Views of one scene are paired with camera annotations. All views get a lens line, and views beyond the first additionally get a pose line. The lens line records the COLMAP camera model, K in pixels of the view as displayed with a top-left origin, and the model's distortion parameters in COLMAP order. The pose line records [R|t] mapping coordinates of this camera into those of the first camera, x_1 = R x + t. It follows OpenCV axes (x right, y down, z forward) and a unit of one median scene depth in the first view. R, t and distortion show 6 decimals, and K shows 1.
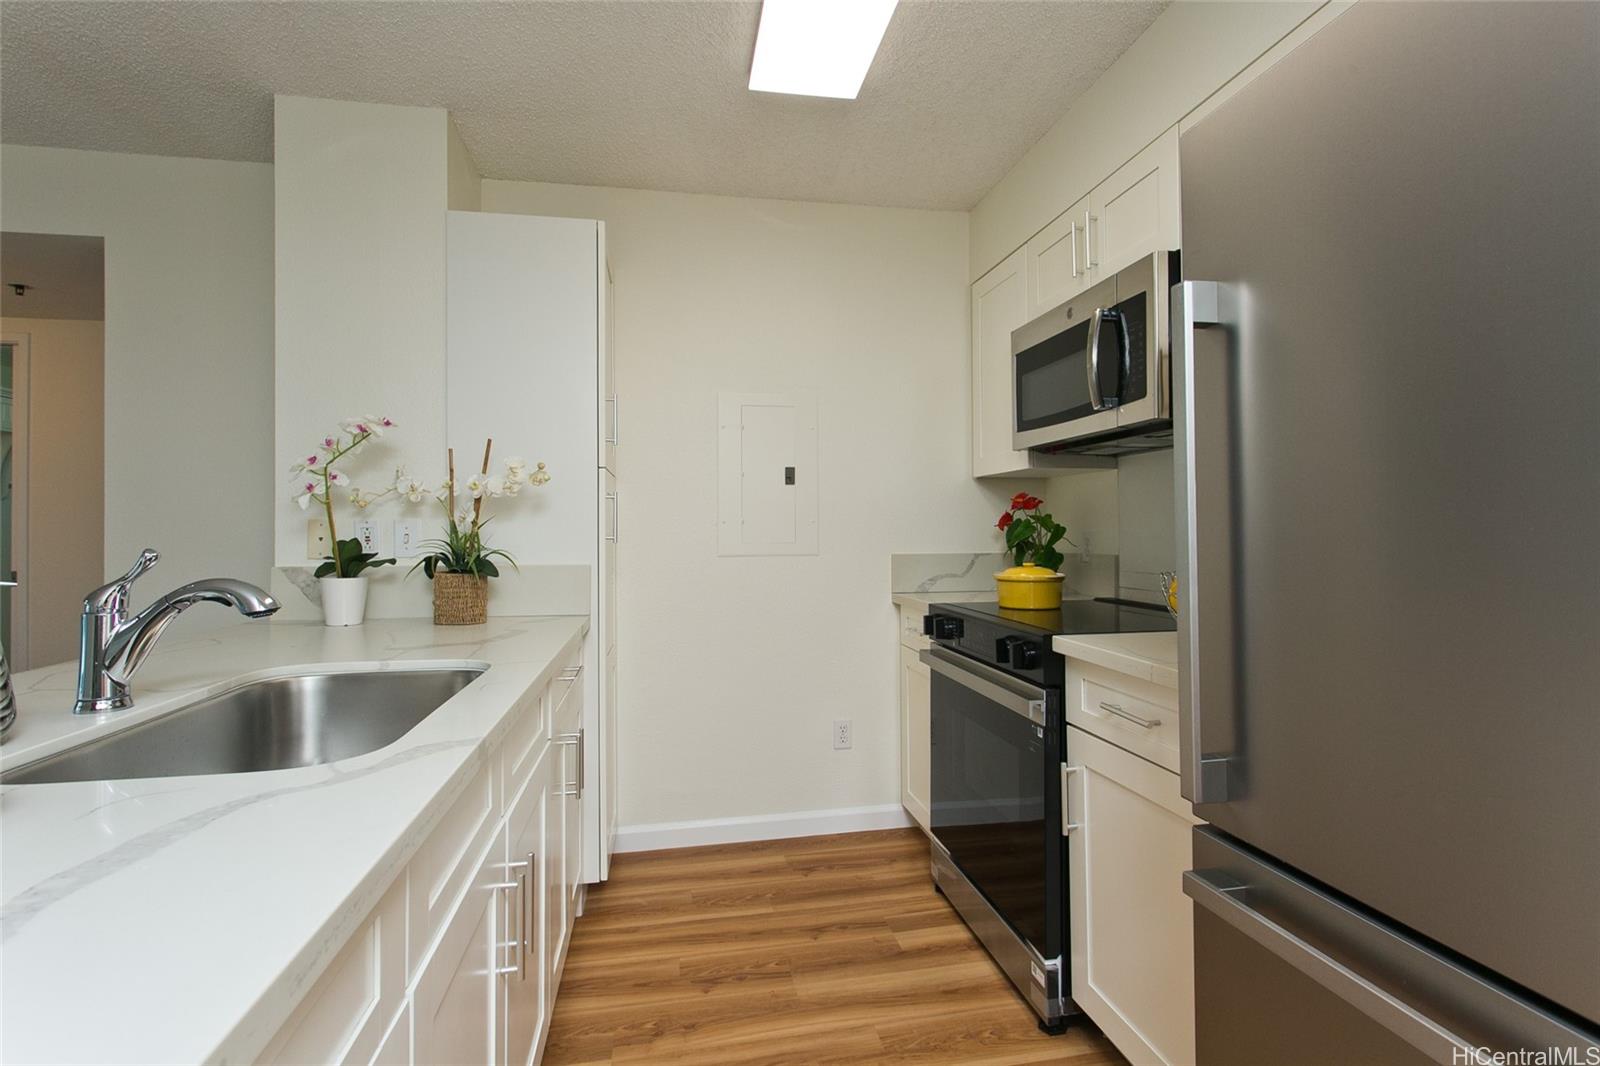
lens RADIAL K [[764.3, 0, 791.0], [0, 764.3, 515.6], [0, 0, 1]] dist [0.000534, 0.000493]
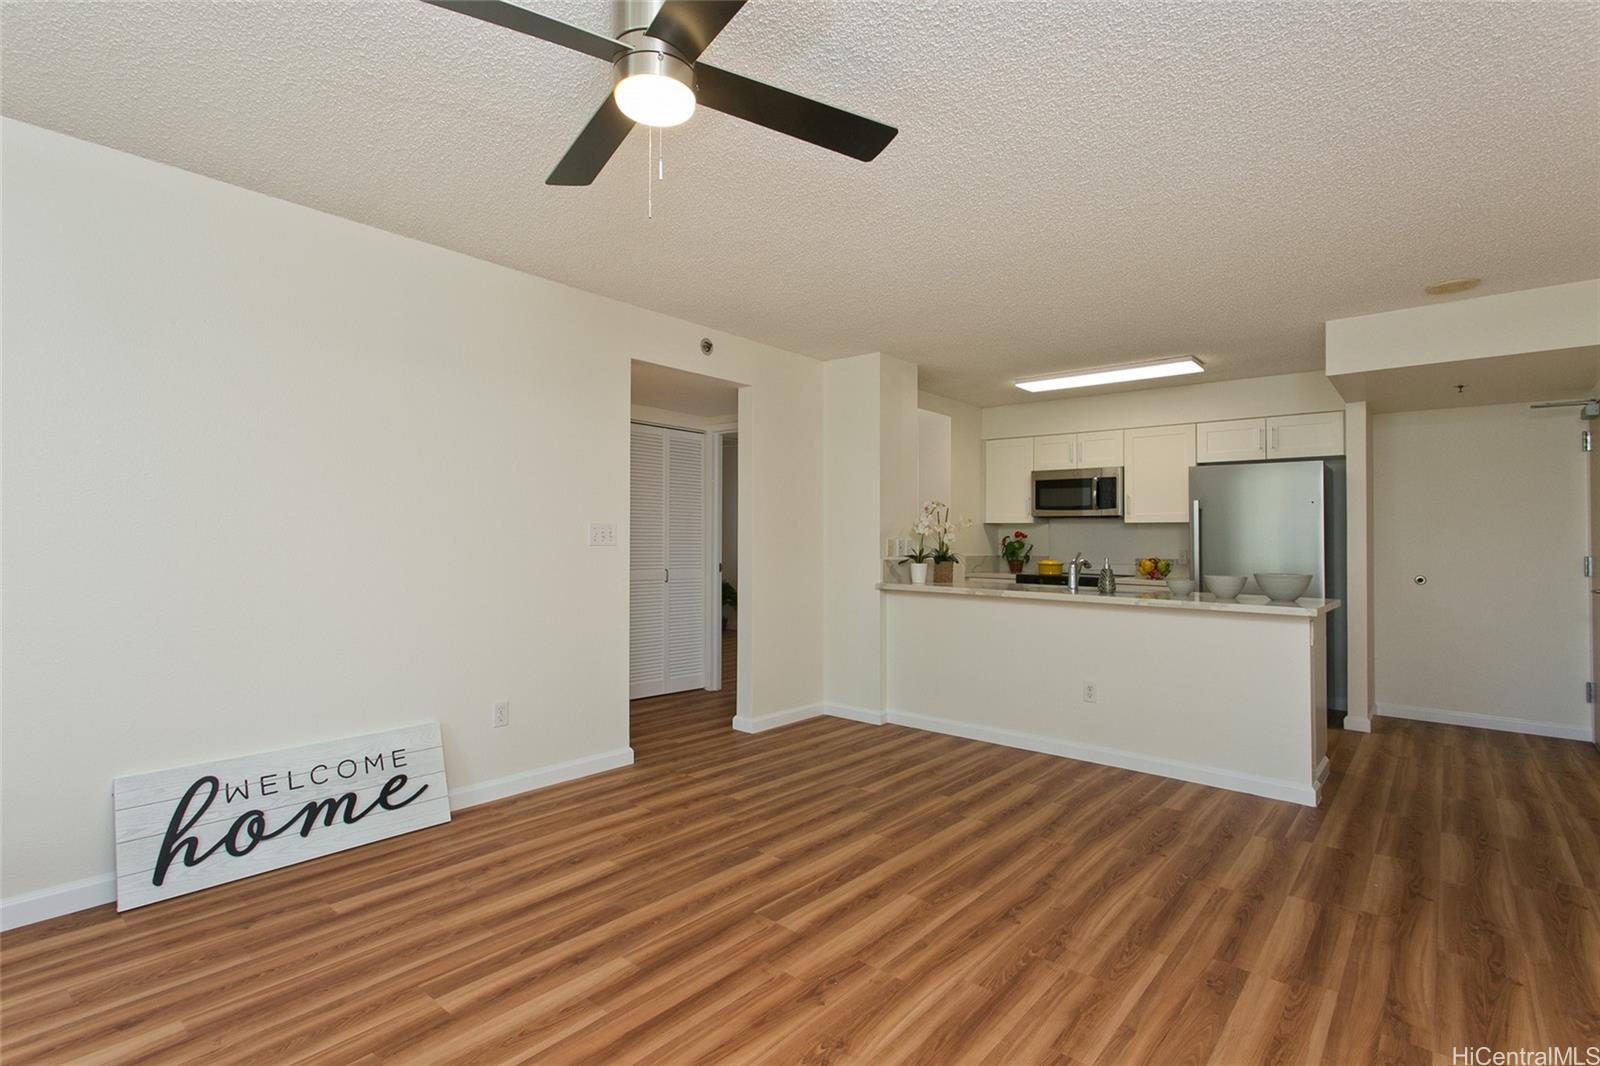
lens RADIAL K [[764.3, 0, 791.0], [0, 764.3, 515.6], [0, 0, 1]] dist [0.000534, 0.000493]
pose [[0.769706, 0.036349, 0.637363, -2.299929], [-0.027575, 0.999339, -0.023693, -0.002338], [-0.637803, 0.000661, 0.770199, -0.575579]]
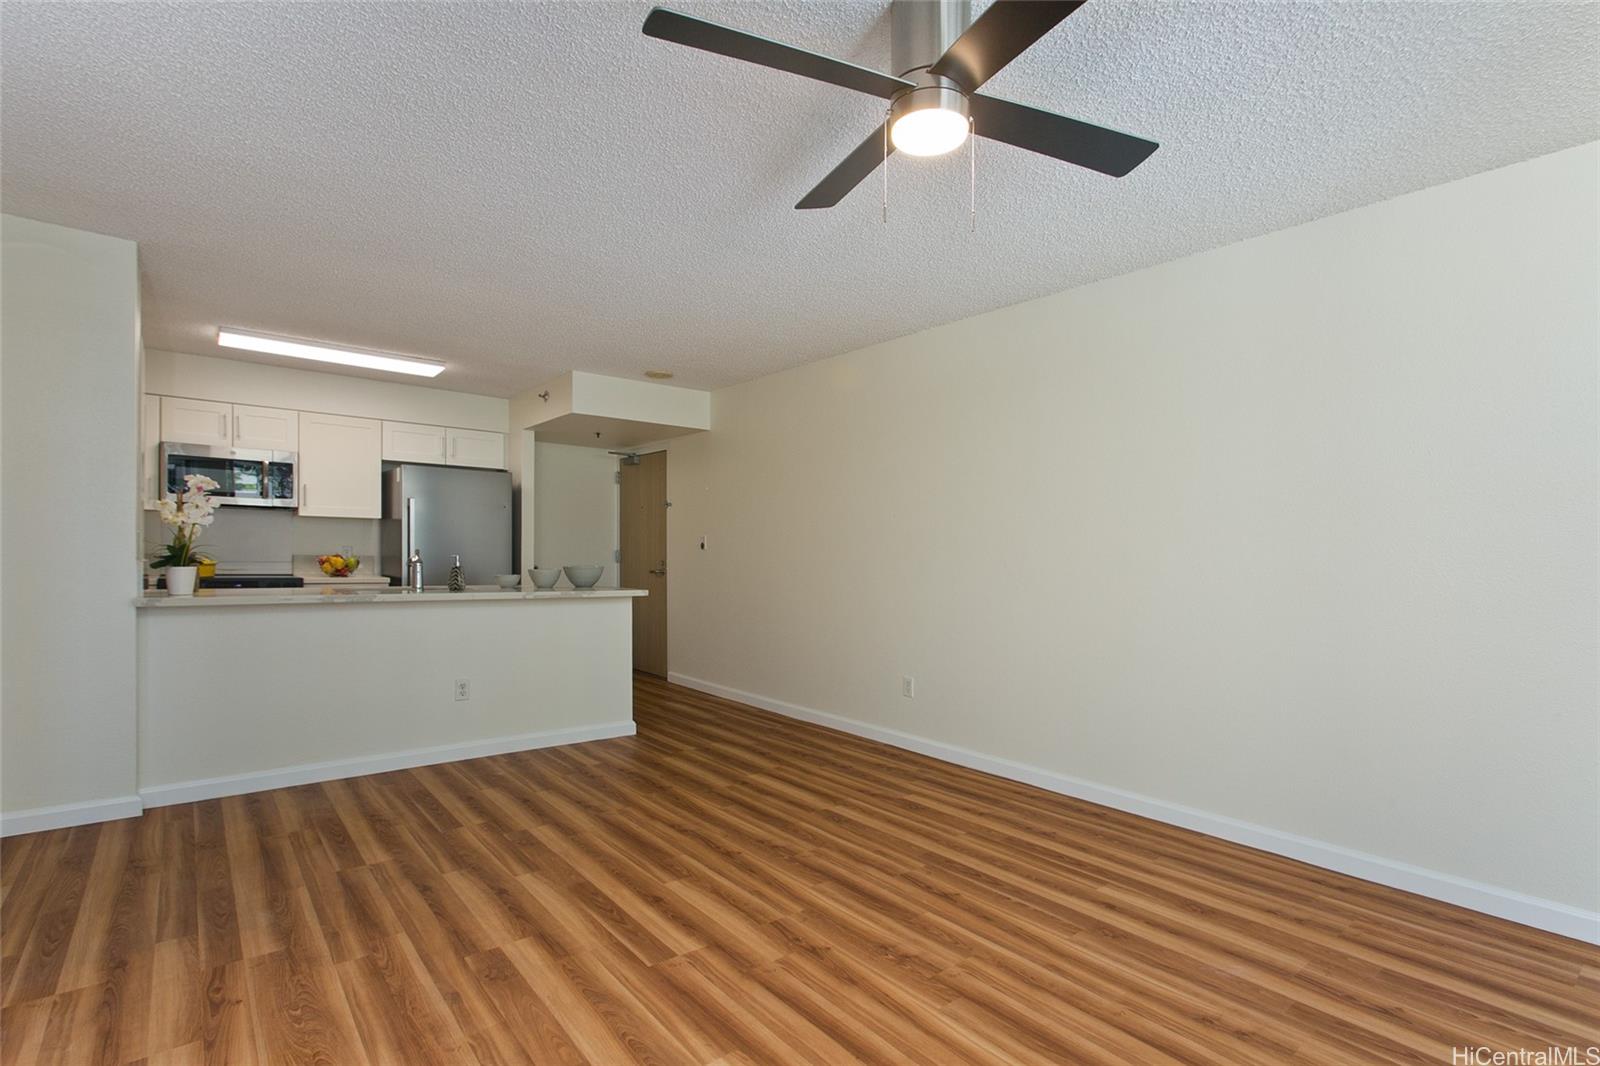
lens RADIAL K [[753.3, 0, 801.1], [0, 753.3, 539.7], [0, 0, 1]] dist [0.000595, 0.000079]
pose [[-0.497409, 0.010301, 0.867455, -2.540387], [-0.030152, 0.999120, -0.029154, 0.024309], [-0.866992, -0.040657, -0.496661, 0.595645]]
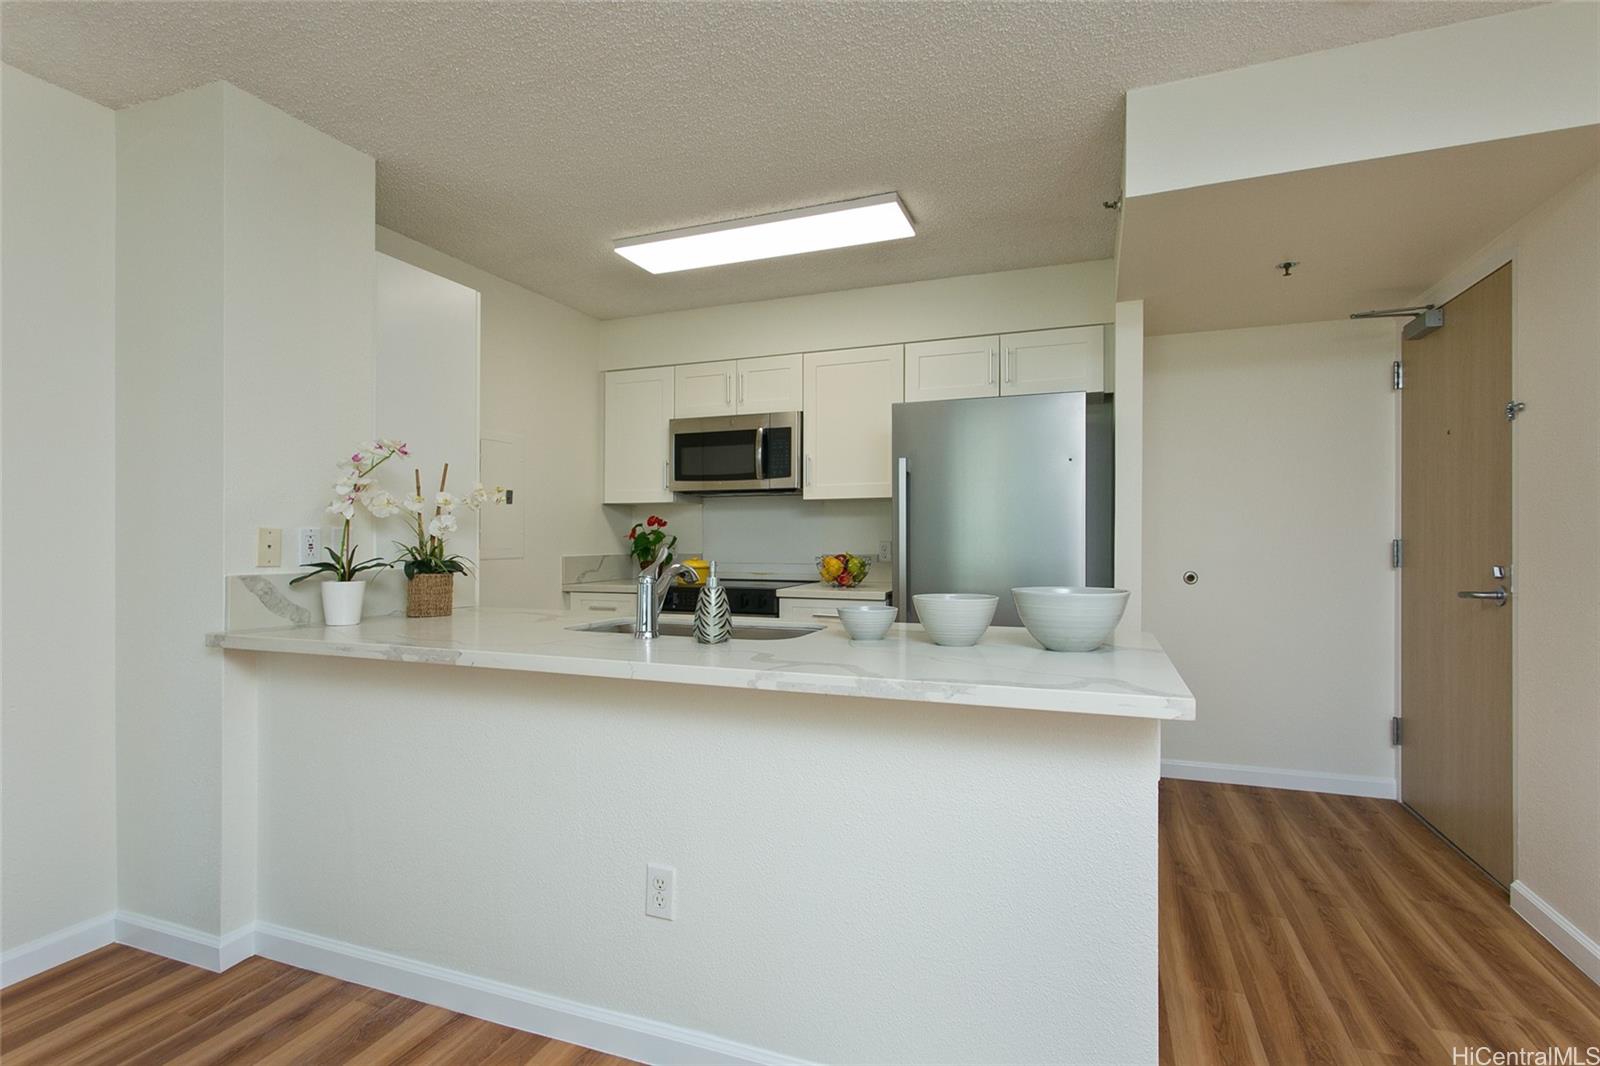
lens RADIAL K [[777.5, 0, 795.8], [0, 777.5, 541.6], [0, 0, 1]] dist [-0.000294, -0.000191]
pose [[0.510832, -0.001520, 0.859679, -1.154496], [-0.013553, 0.999860, 0.009822, 0.004495], [-0.859574, -0.016668, 0.510740, -0.116655]]
